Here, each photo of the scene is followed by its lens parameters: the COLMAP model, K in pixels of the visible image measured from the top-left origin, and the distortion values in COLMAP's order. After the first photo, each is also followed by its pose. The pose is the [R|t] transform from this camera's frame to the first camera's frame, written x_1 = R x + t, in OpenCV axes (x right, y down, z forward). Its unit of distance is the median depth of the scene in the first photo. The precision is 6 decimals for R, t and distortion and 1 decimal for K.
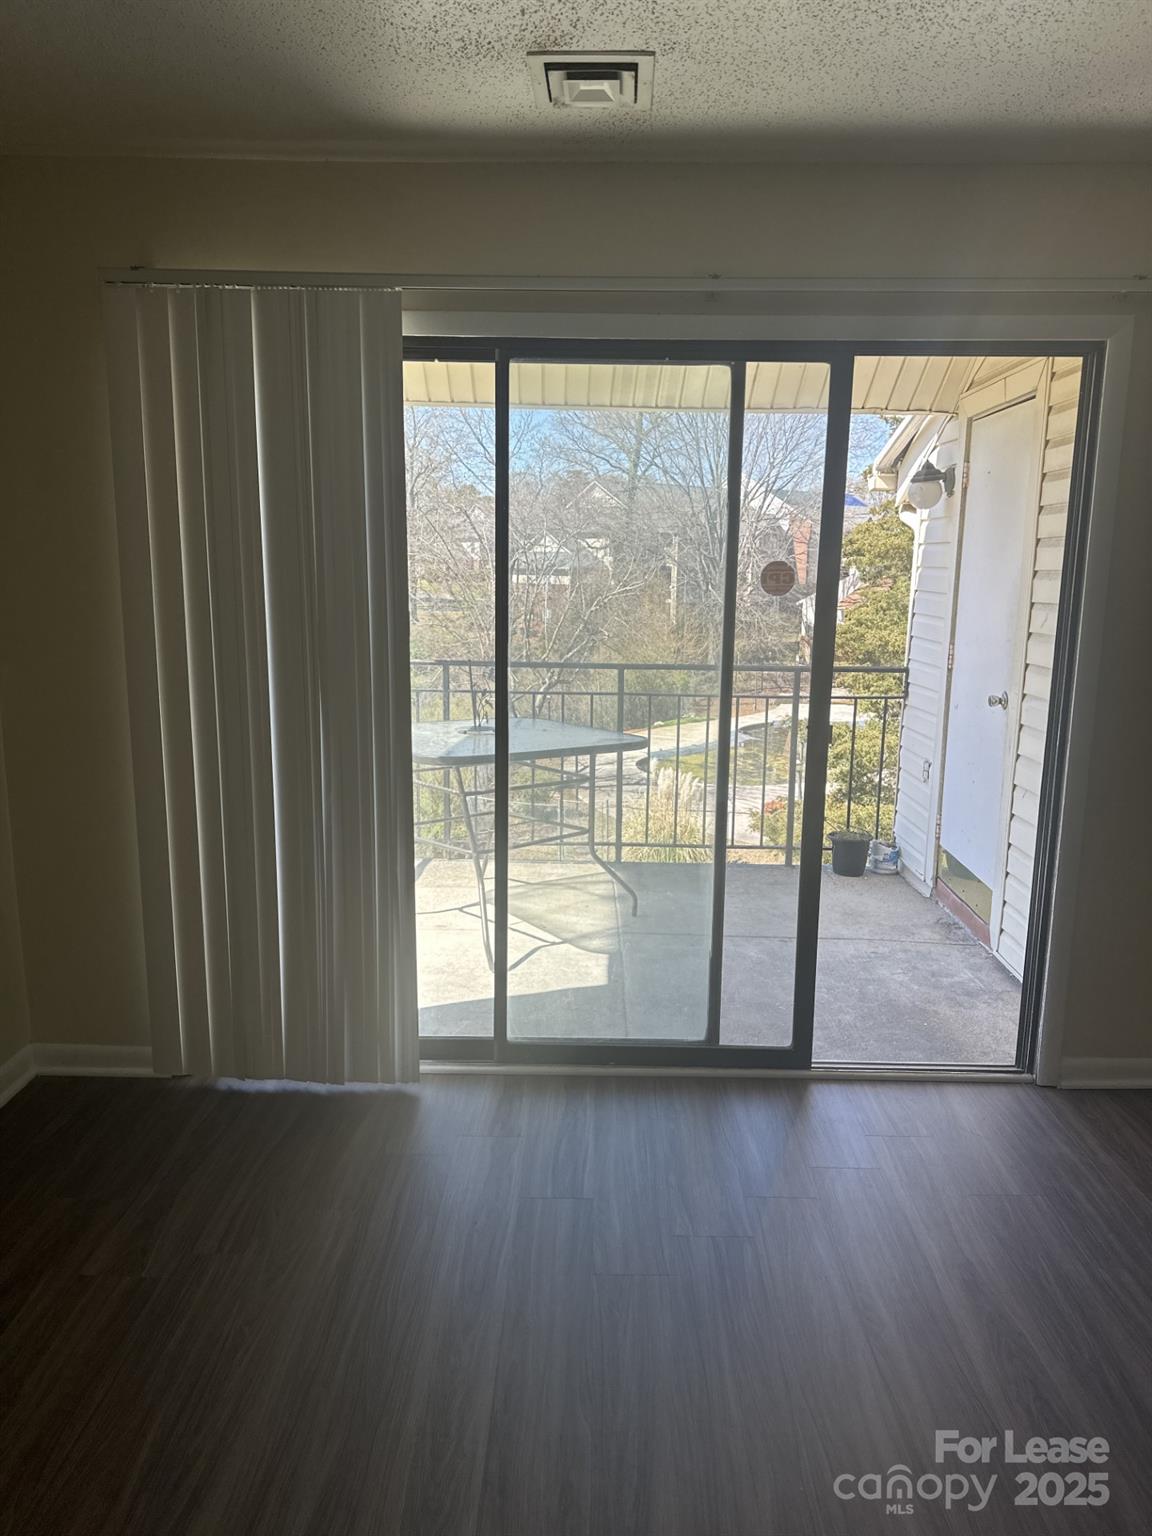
lens RADIAL K [[1072.4, 0, 578.7], [0, 1072.4, 752.8], [0, 0, 1]] dist [0.032674, 0.000699]
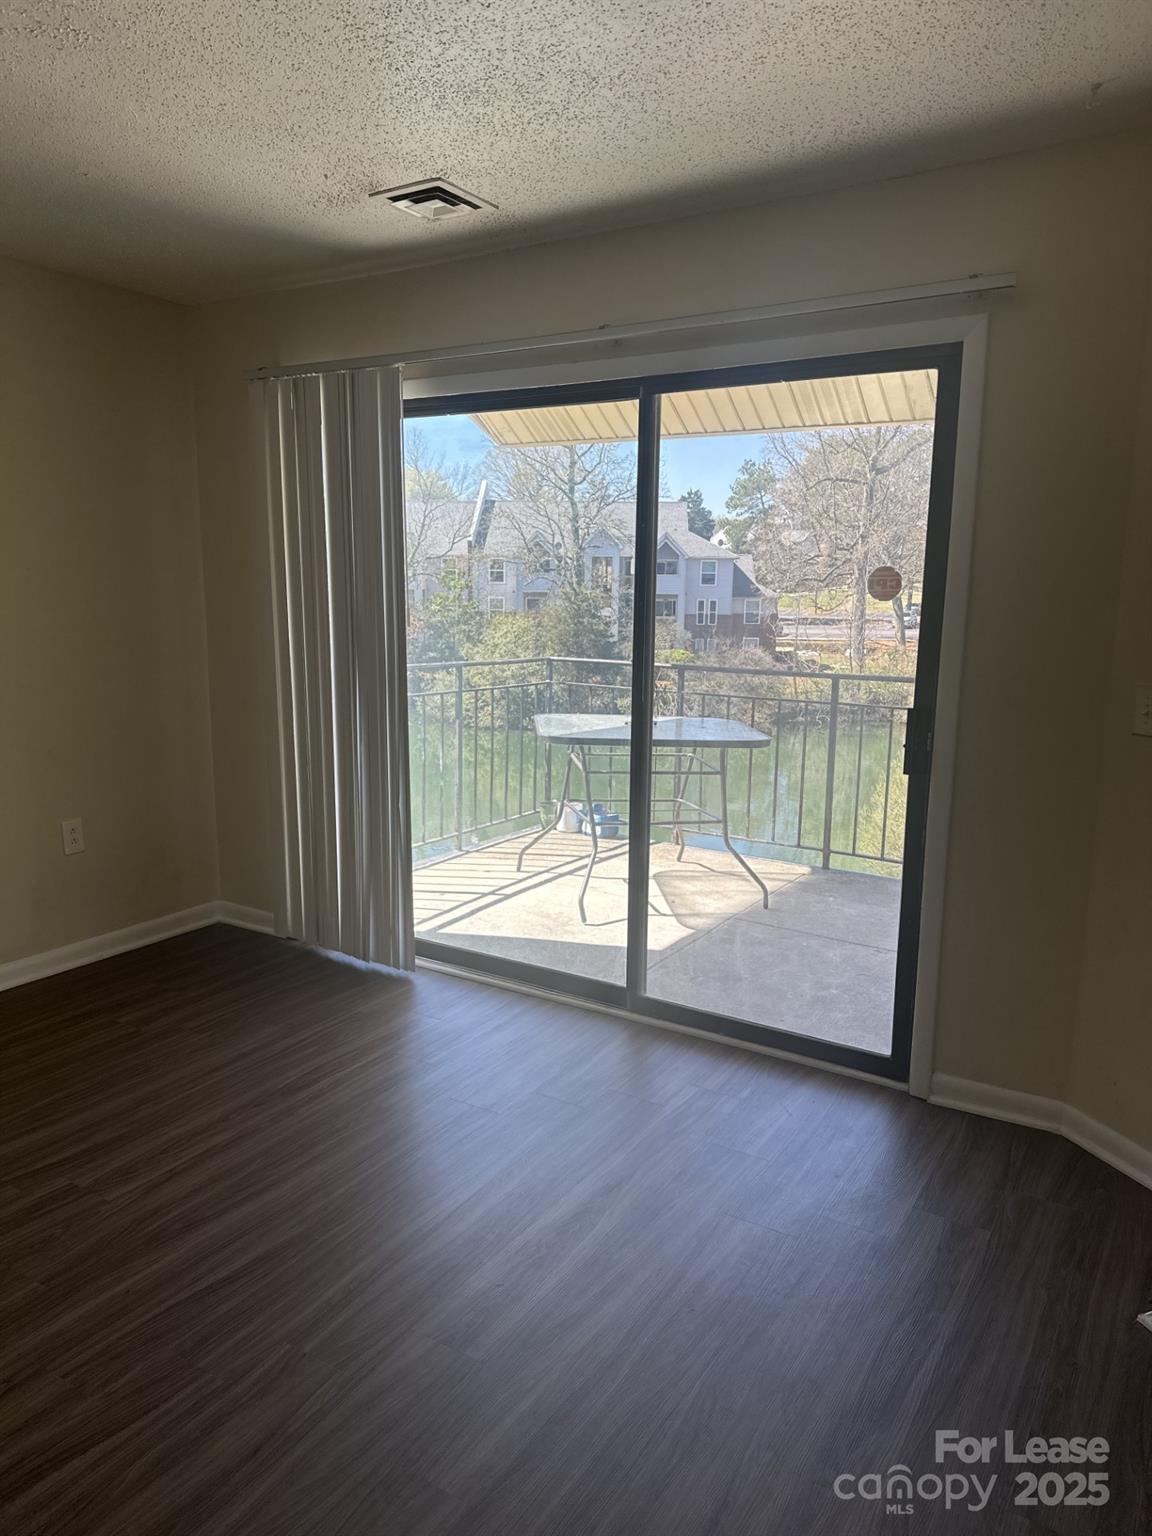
lens RADIAL K [[1068.1, 0, 570.8], [0, 1068.1, 765.8], [0, 0, 1]] dist [0.133533, -0.141638]
pose [[0.855305, 0.087894, -0.510615, 0.399700], [-0.093531, 0.995508, 0.014691, 0.013416], [0.509613, 0.035193, 0.859684, -0.016828]]
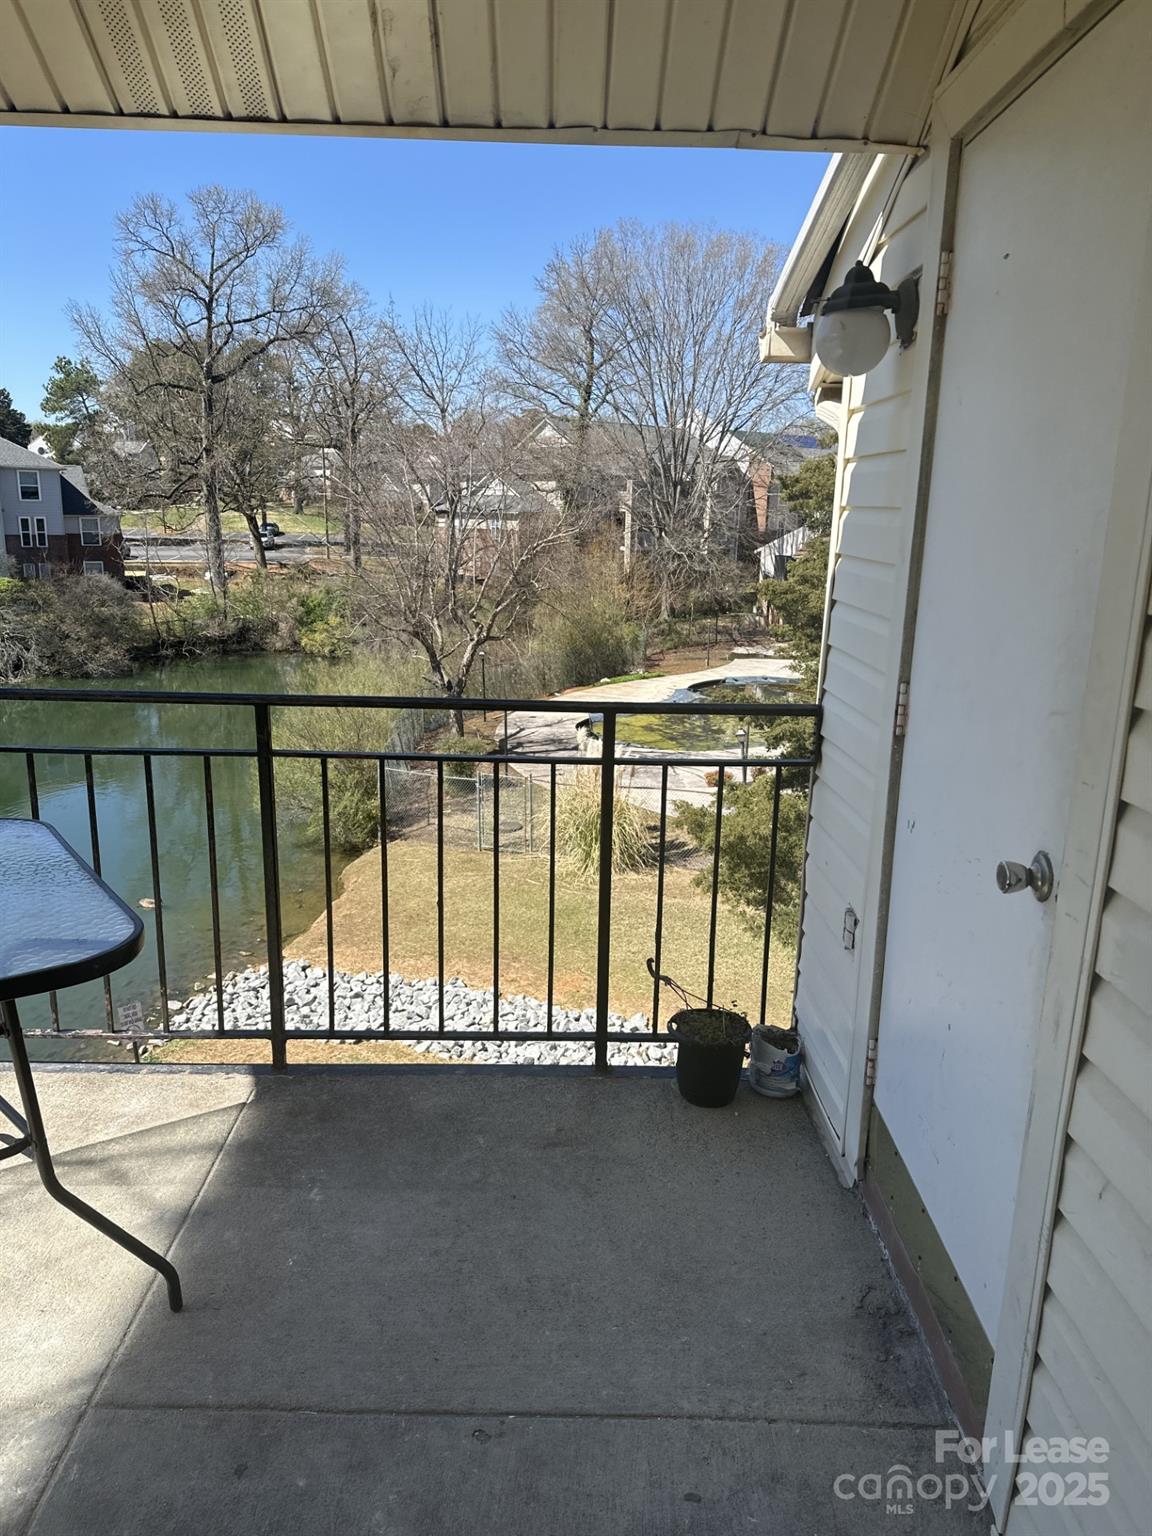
lens RADIAL K [[1077.5, 0, 576.0], [0, 1077.5, 768.0], [0, 0, 1]] dist [0.040990, -0.051031]
pose [[0.999467, -0.001256, 0.032616, 0.191651], [-0.000755, 0.998102, 0.061572, -0.090528], [-0.032631, -0.061564, 0.997570, 0.543702]]
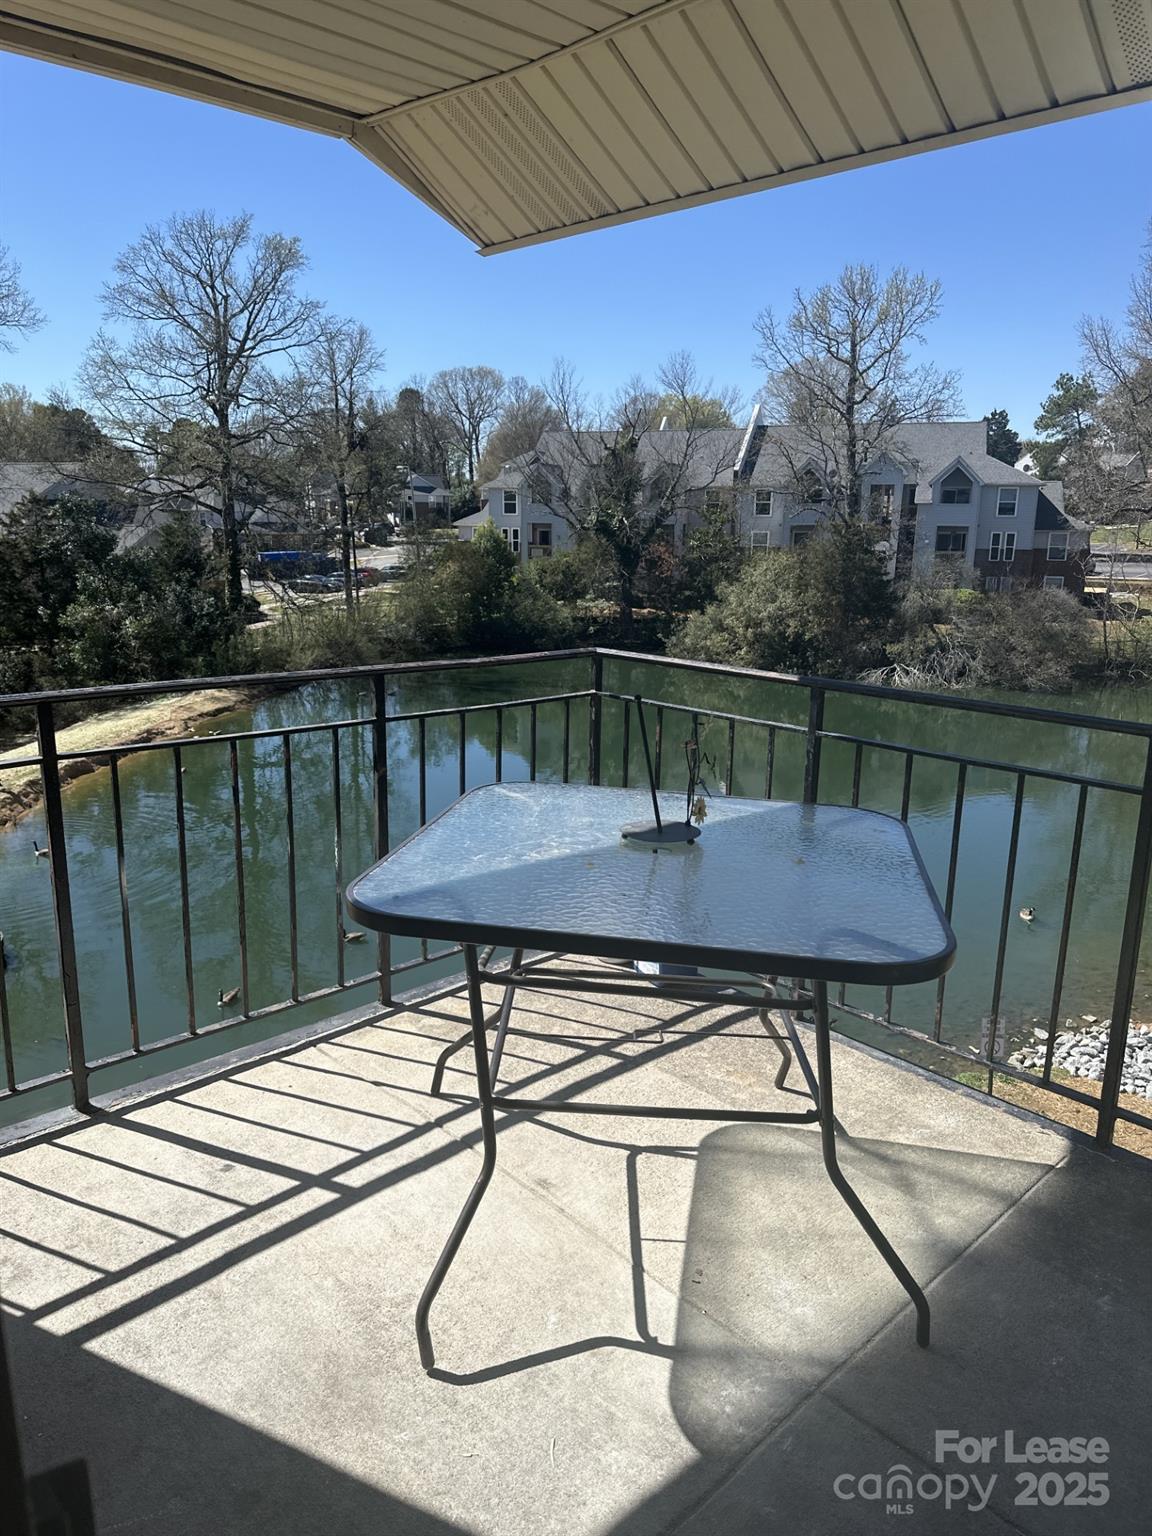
lens RADIAL K [[1079.5, 0, 570.5], [0, 1079.5, 776.4], [0, 0, 1]] dist [0.034570, -0.051475]
pose [[0.699991, 0.163717, -0.695133, 0.205276], [-0.123035, 0.986460, 0.108435, -0.091642], [0.703474, 0.009622, 0.710656, 0.574213]]
